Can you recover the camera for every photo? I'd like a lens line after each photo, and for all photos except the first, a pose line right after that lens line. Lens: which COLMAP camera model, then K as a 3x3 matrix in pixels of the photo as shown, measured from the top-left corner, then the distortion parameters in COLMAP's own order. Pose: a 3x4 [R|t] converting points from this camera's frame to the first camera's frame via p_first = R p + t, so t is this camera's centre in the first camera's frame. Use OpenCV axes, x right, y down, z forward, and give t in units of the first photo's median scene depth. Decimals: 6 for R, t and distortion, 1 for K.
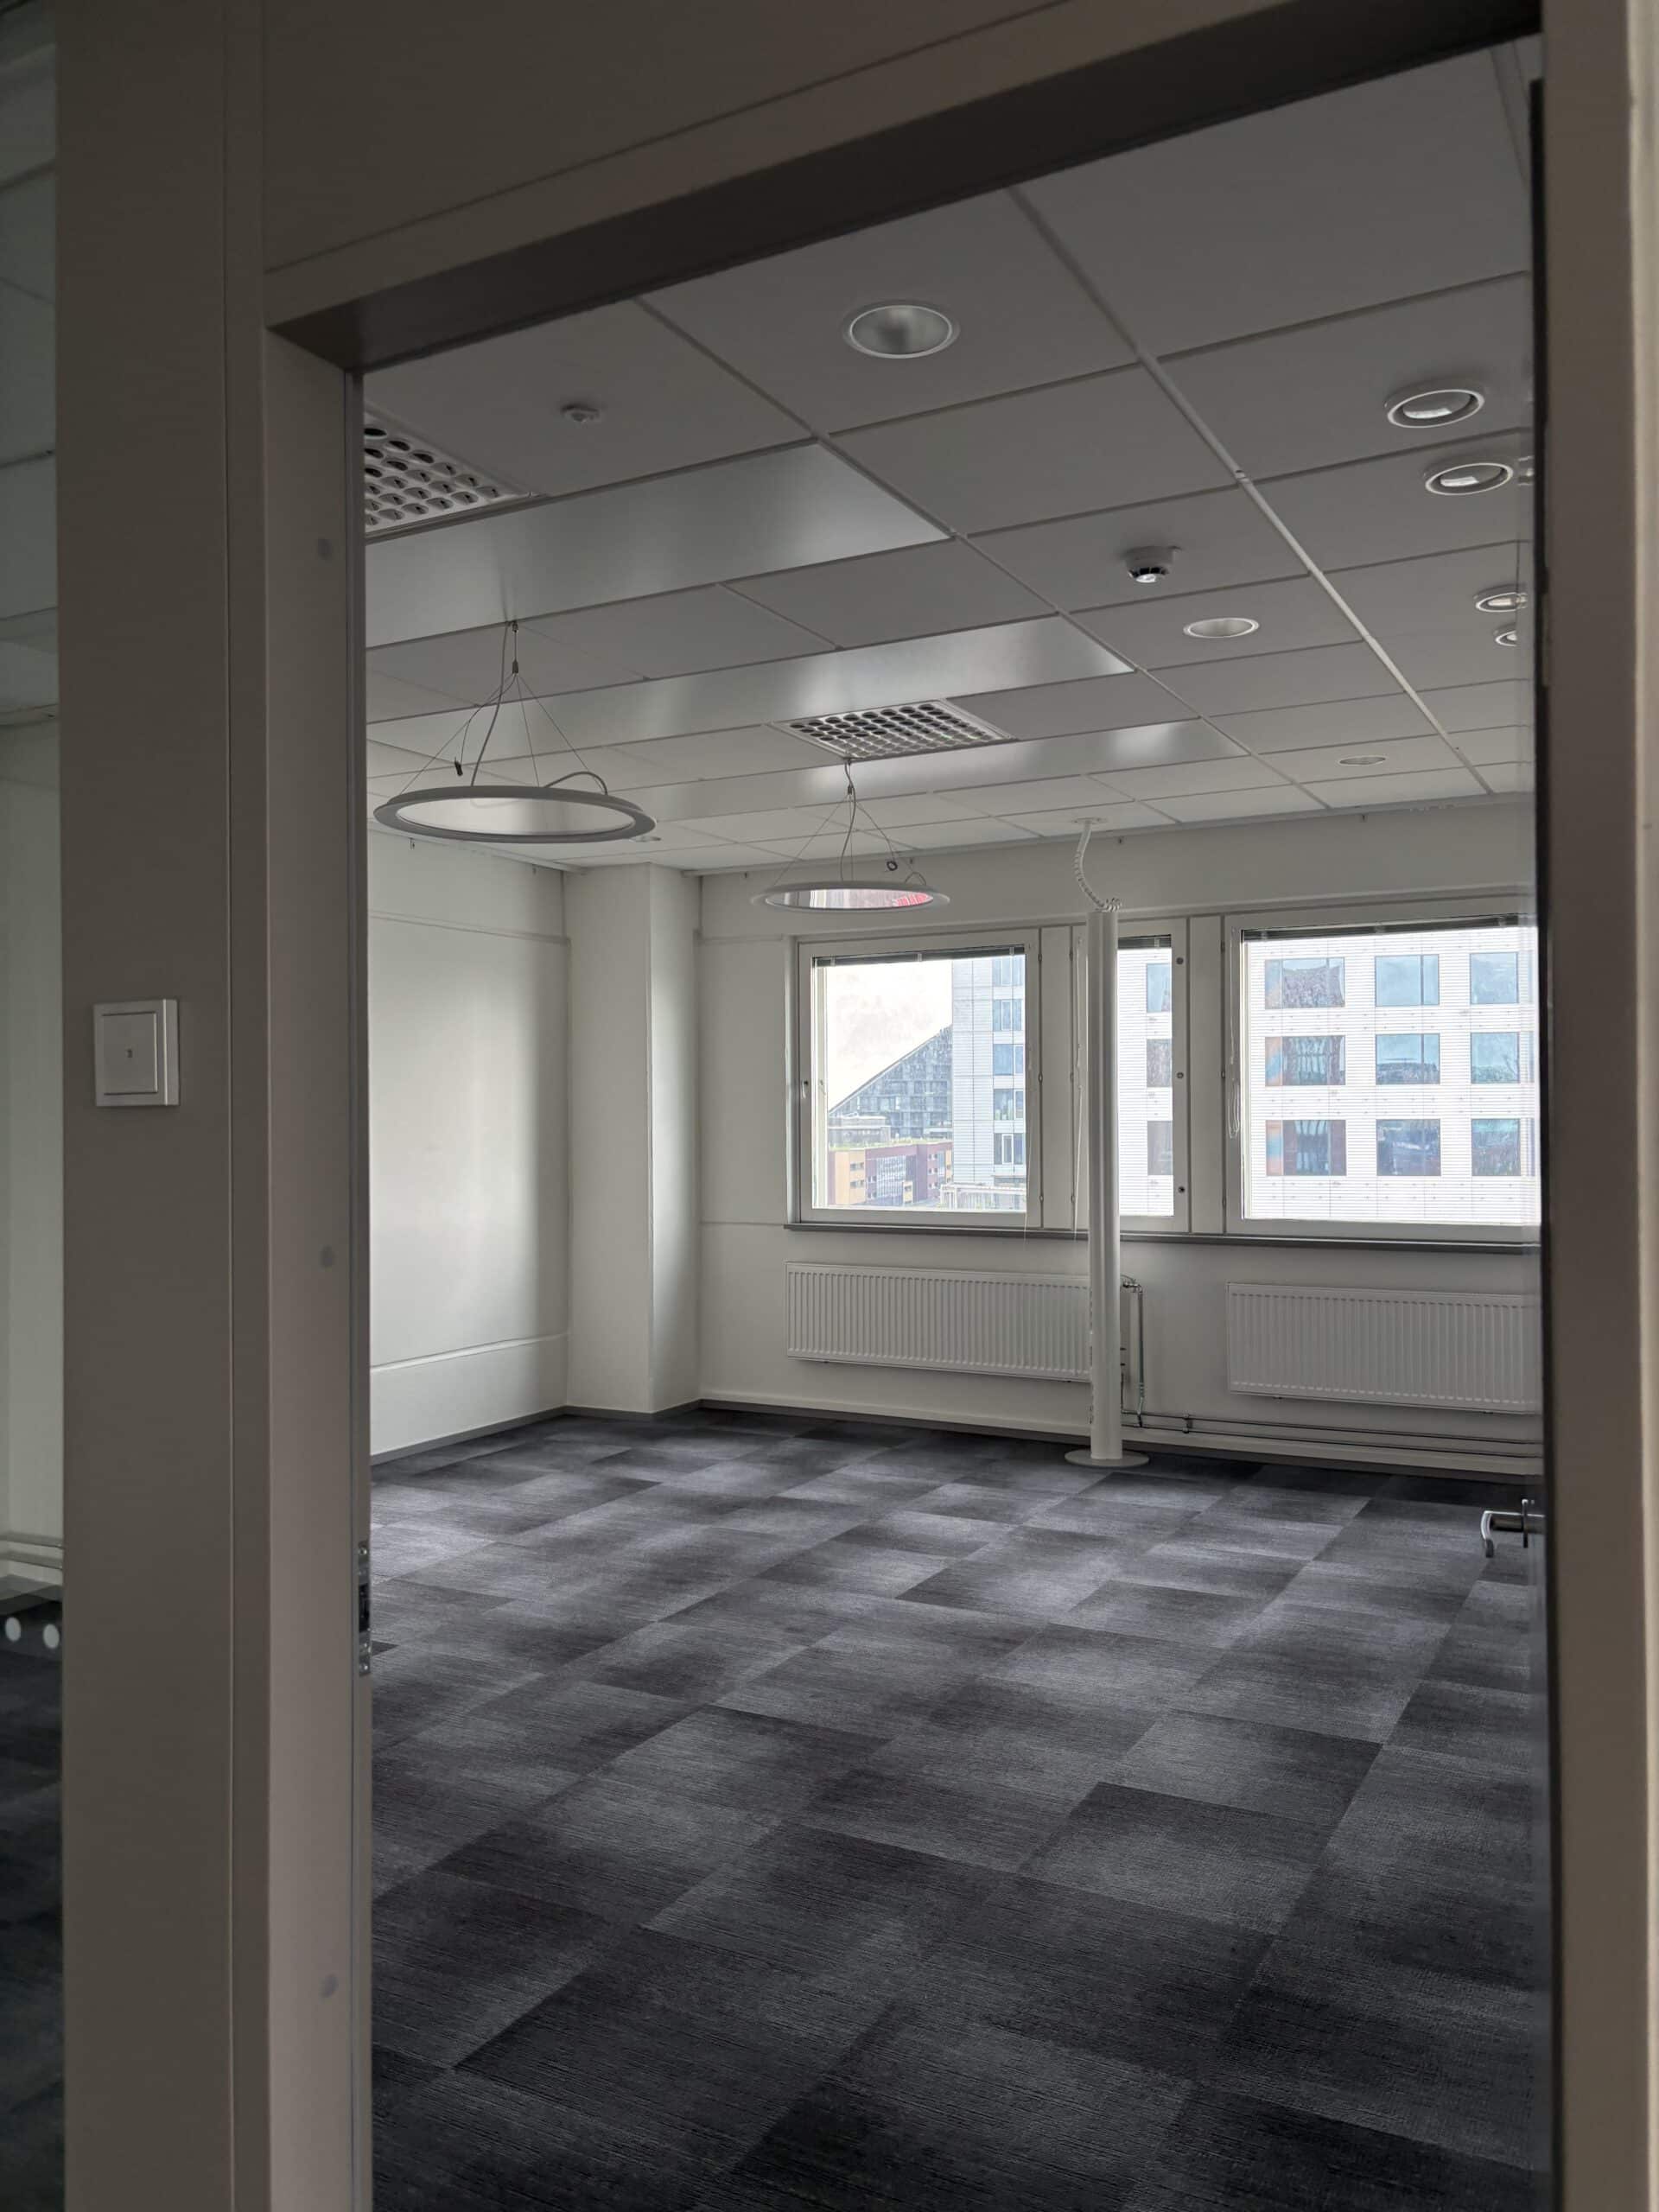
lens RADIAL K [[1684.3, 0, 826.6], [0, 1684.3, 1103.2], [0, 0, 1]] dist [0.028368, -0.003645]
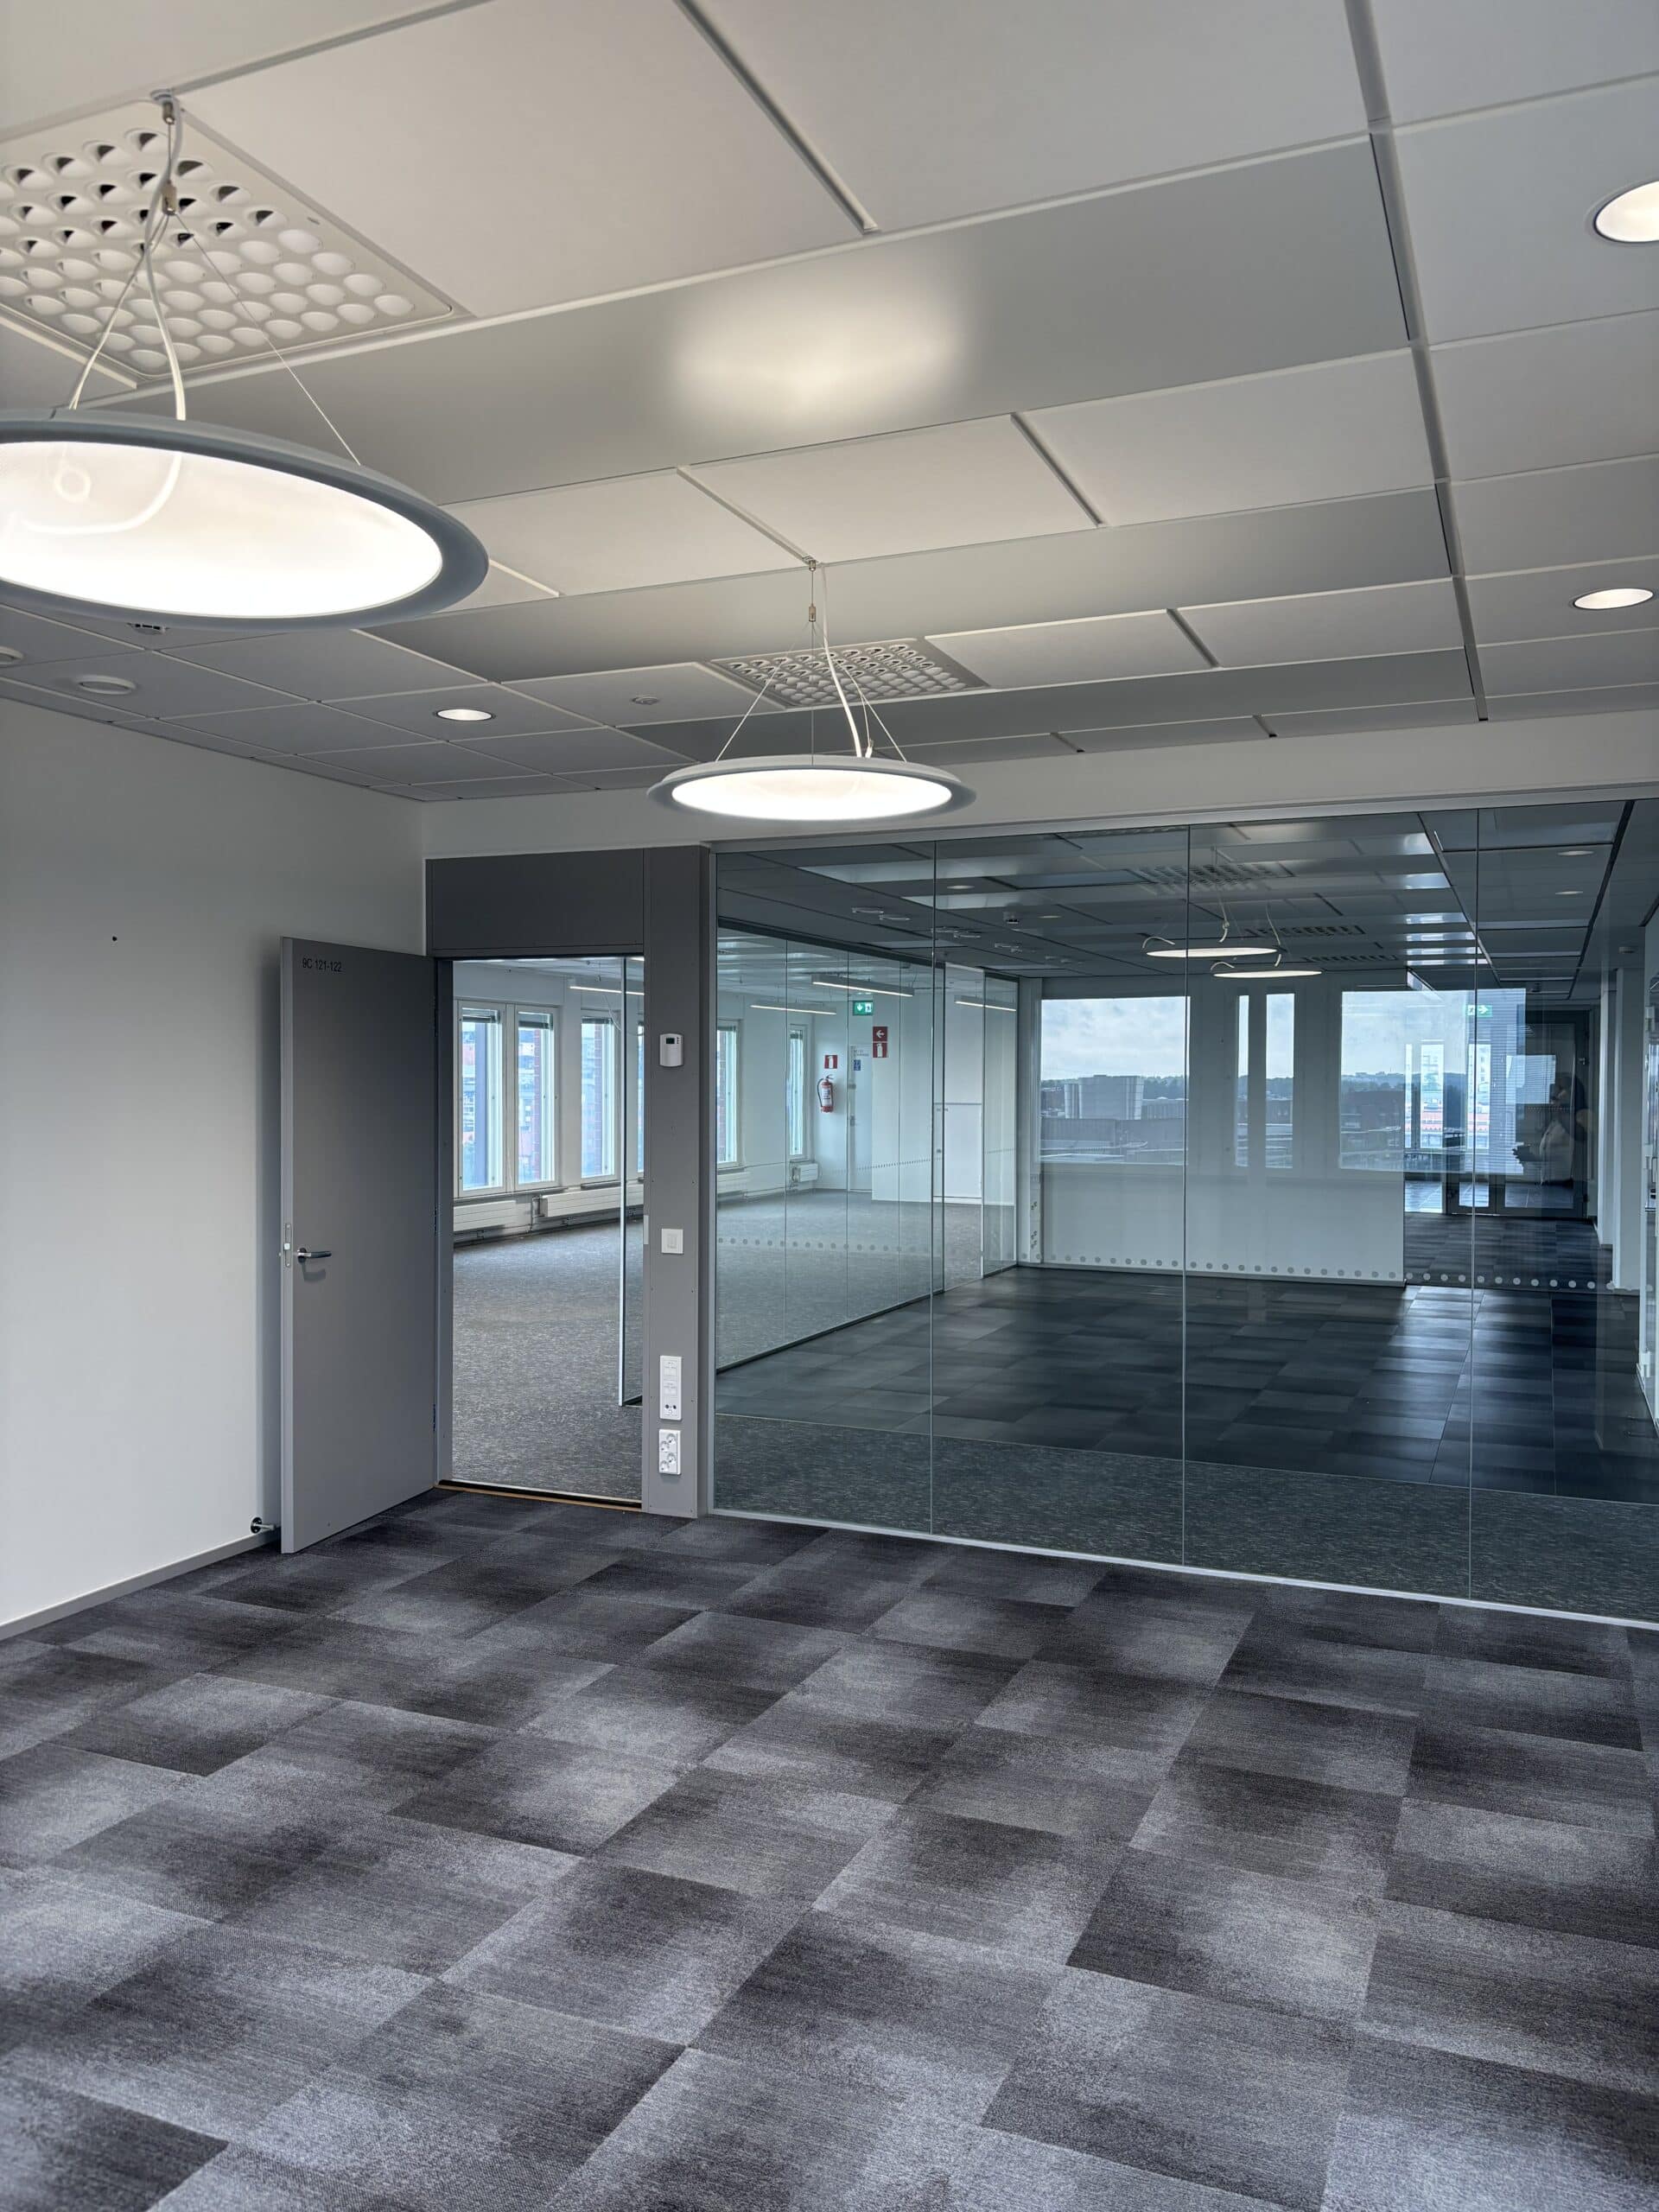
lens RADIAL K [[1684.3, 0, 829.3], [0, 1684.3, 1103.3], [0, 0, 1]] dist [0.028368, -0.003645]
pose [[-0.994946, 0.006958, -0.100169, -0.123097], [0.006433, 0.999964, 0.005560, -0.023841], [0.100204, 0.004888, -0.994955, 2.094441]]
